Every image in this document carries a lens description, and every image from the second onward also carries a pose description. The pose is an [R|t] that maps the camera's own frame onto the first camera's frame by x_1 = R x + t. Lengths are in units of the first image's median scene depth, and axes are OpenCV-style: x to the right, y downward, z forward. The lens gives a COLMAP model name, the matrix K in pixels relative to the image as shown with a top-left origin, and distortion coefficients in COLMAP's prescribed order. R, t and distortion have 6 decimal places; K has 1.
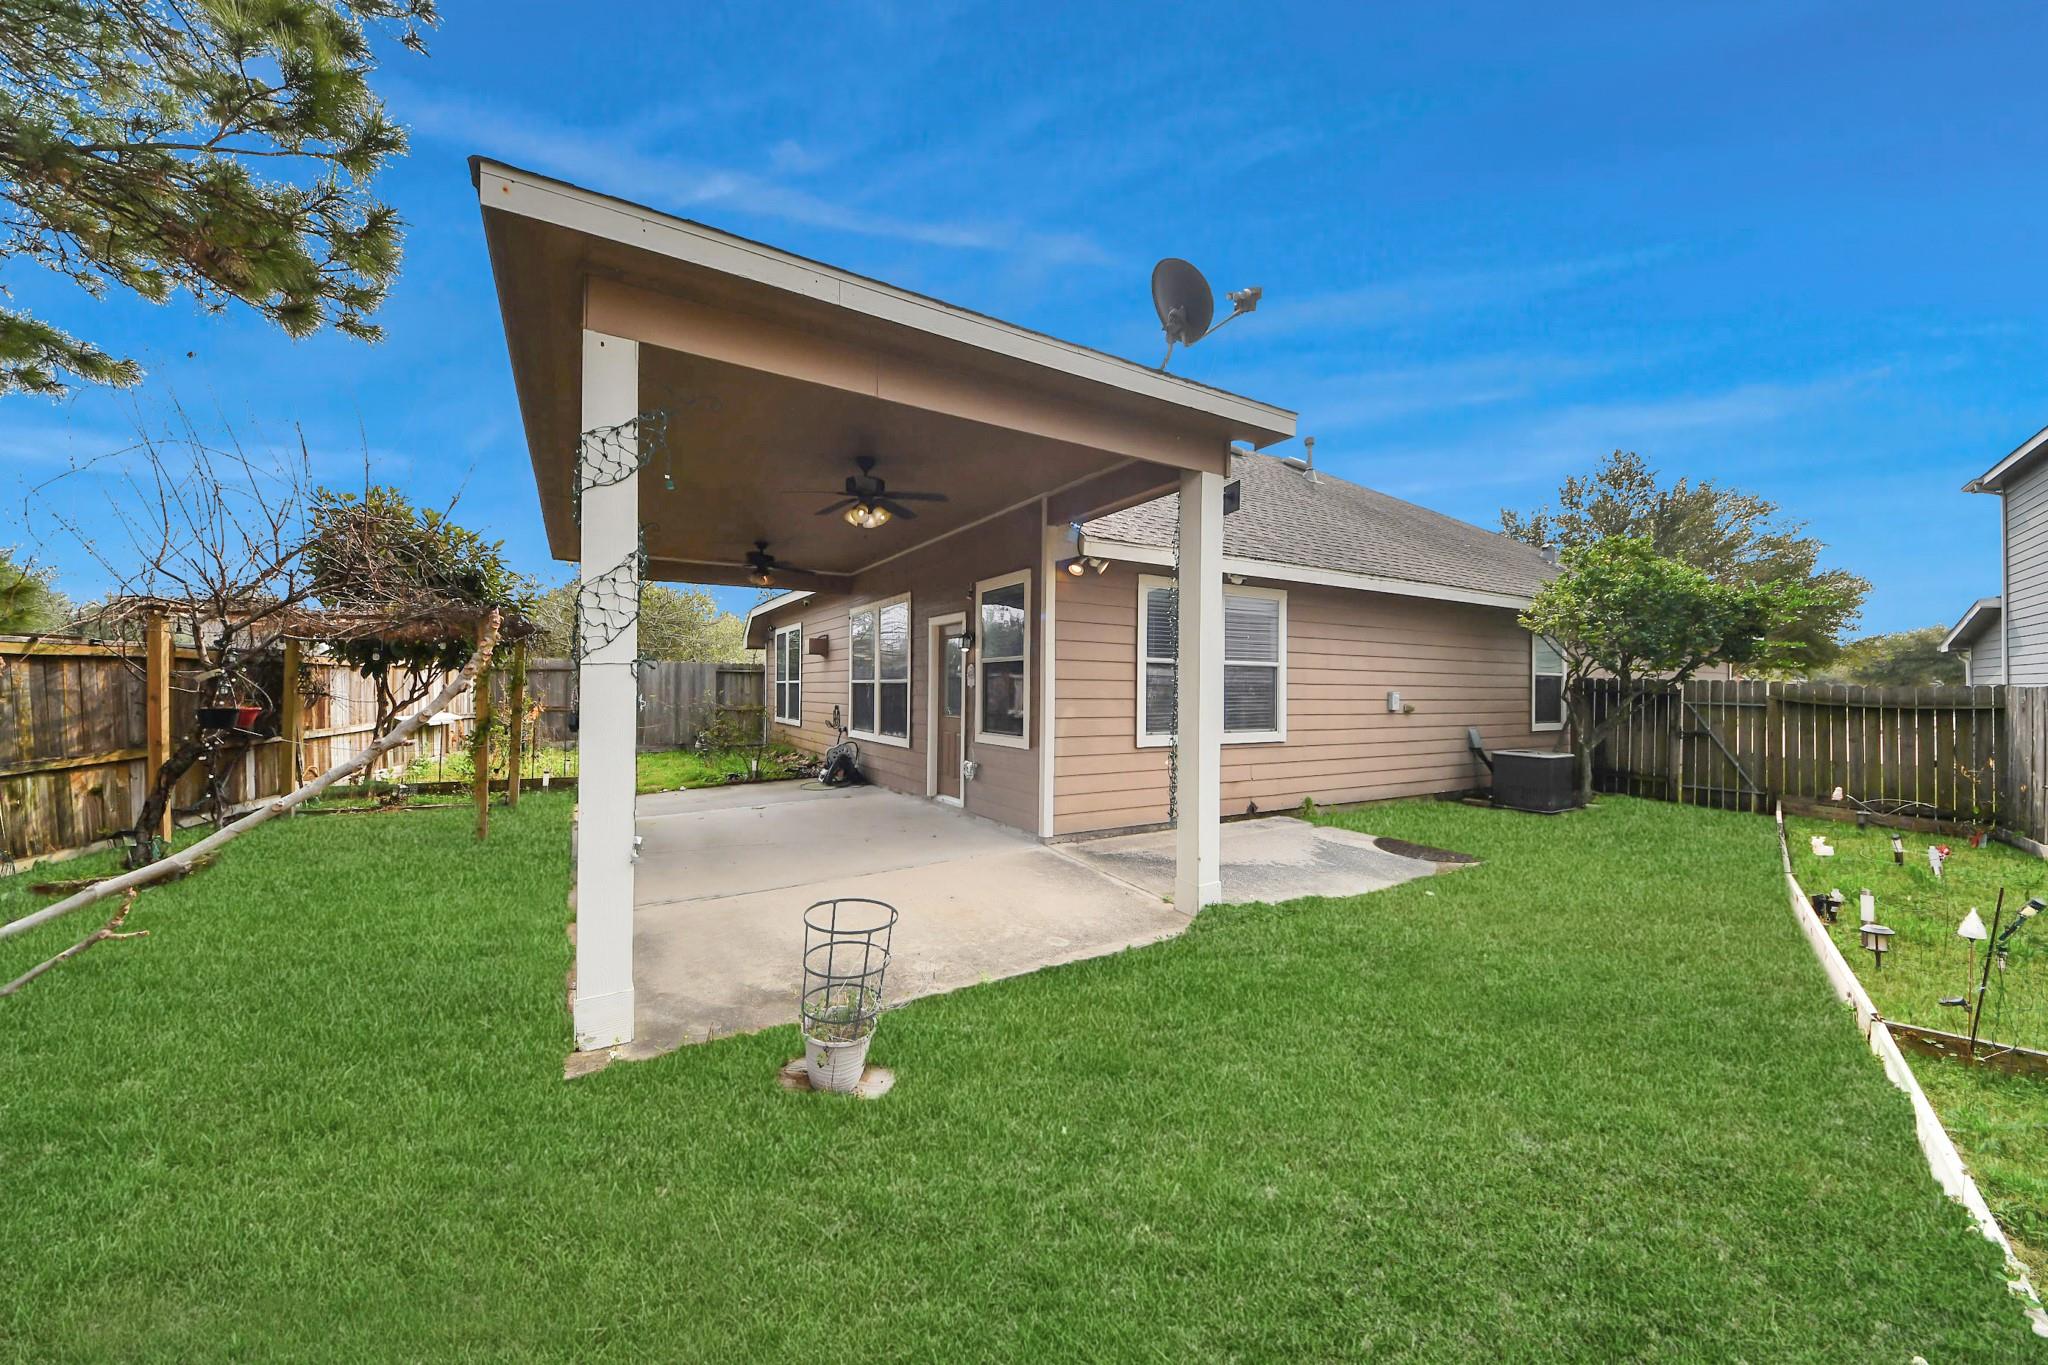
lens RADIAL K [[739.4, 0, 1030.3], [0, 739.4, 685.8], [0, 0, 1]] dist [-0.000080, -0.004675]
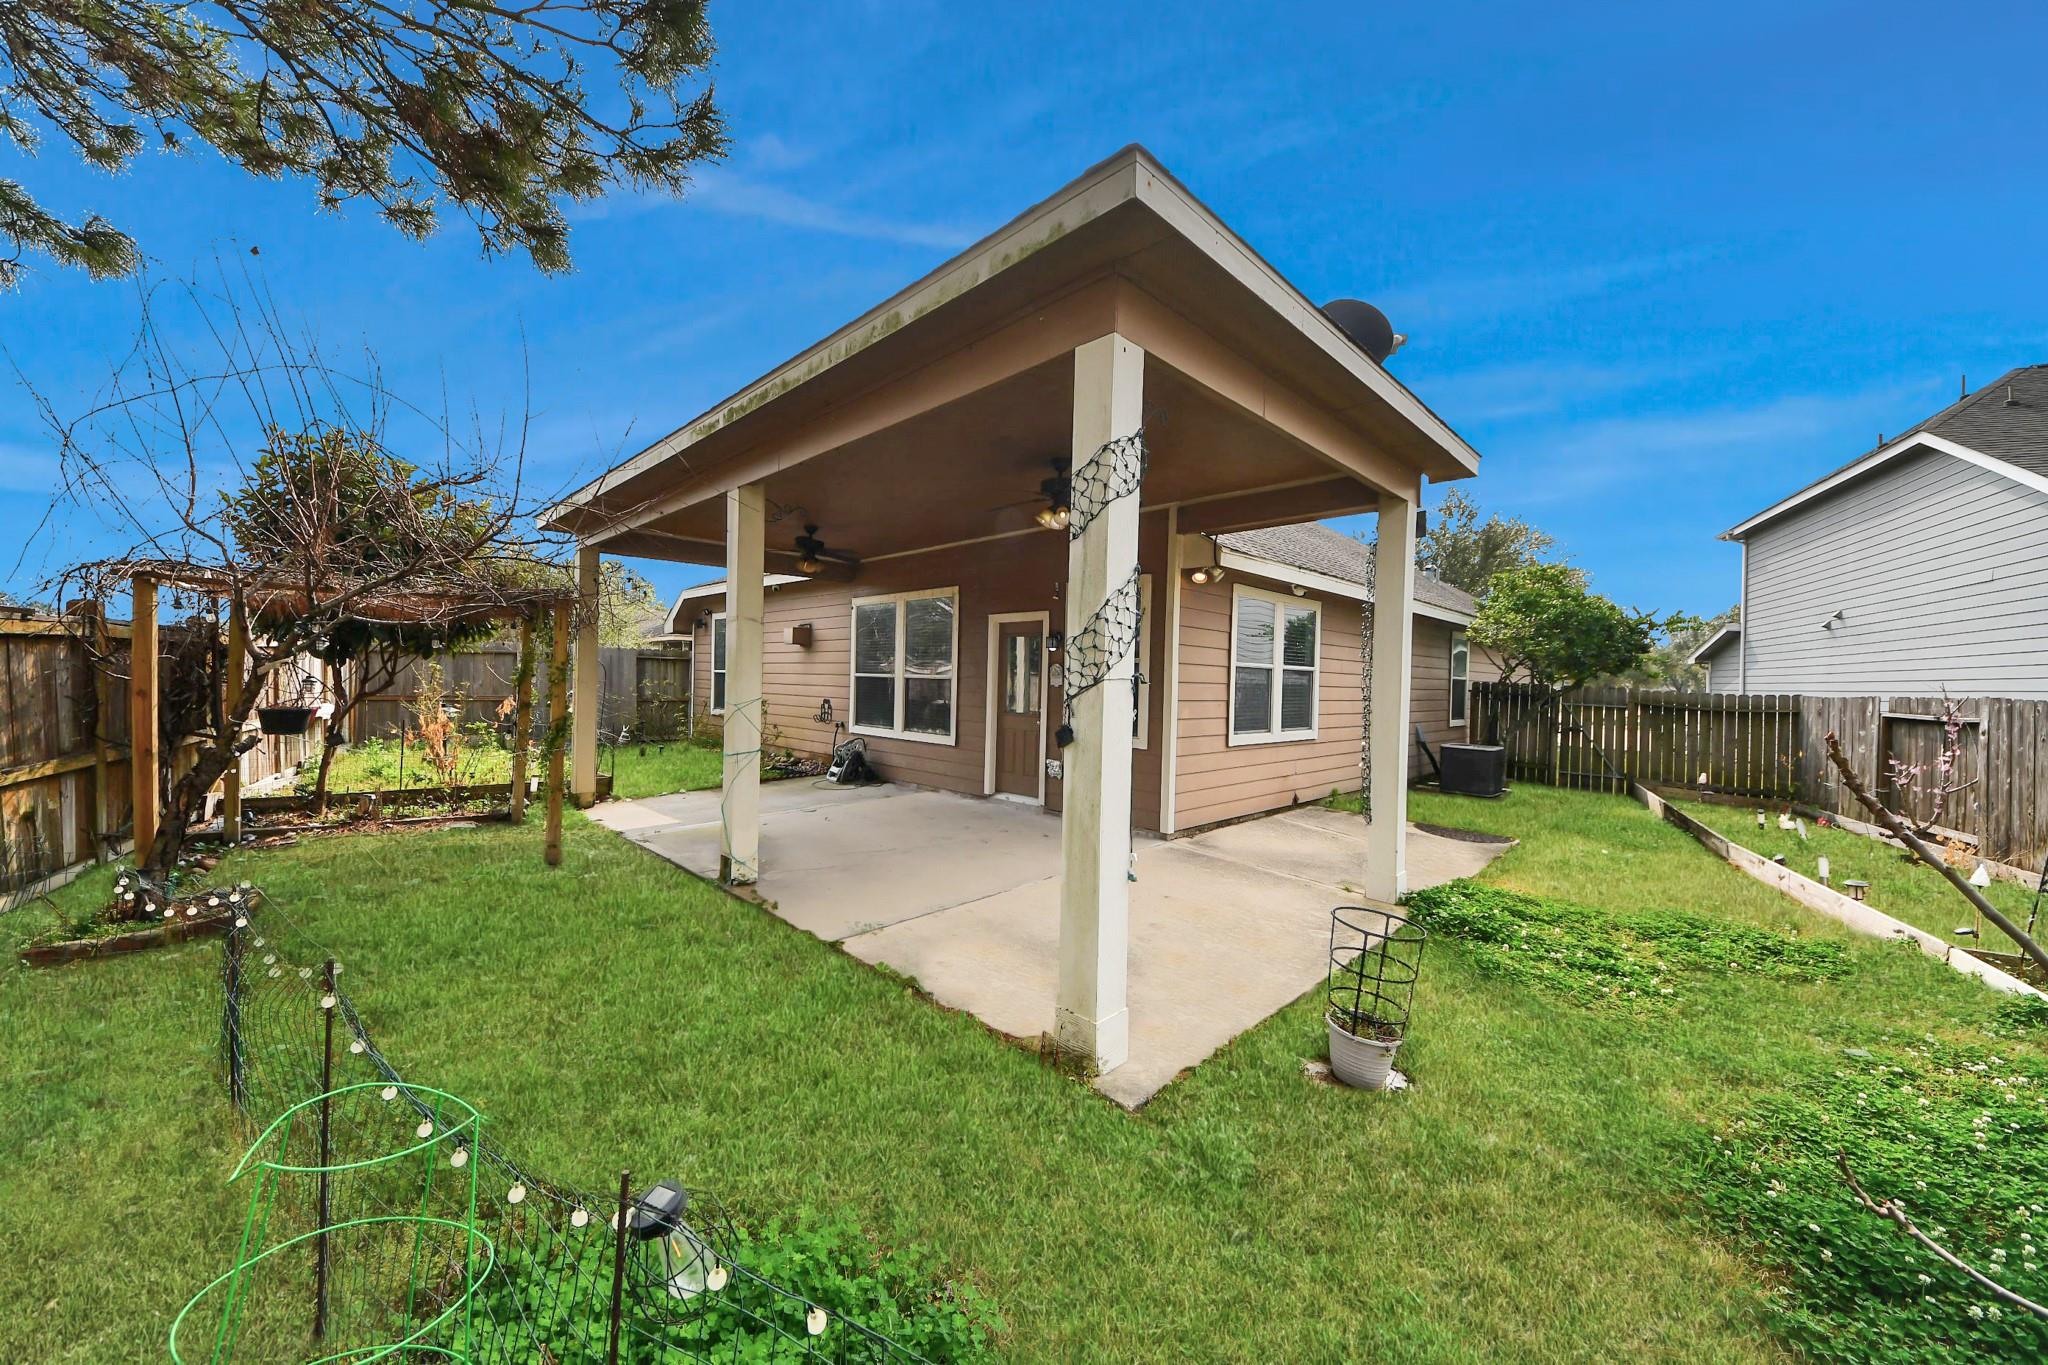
lens RADIAL K [[739.4, 0, 1028.1], [0, 739.4, 687.8], [0, 0, 1]] dist [-0.000080, -0.004675]
pose [[0.971668, 0.012397, 0.236023, -0.338364], [-0.016982, 0.999704, 0.017404, -0.012471], [-0.235738, -0.020919, 0.971592, 0.028727]]
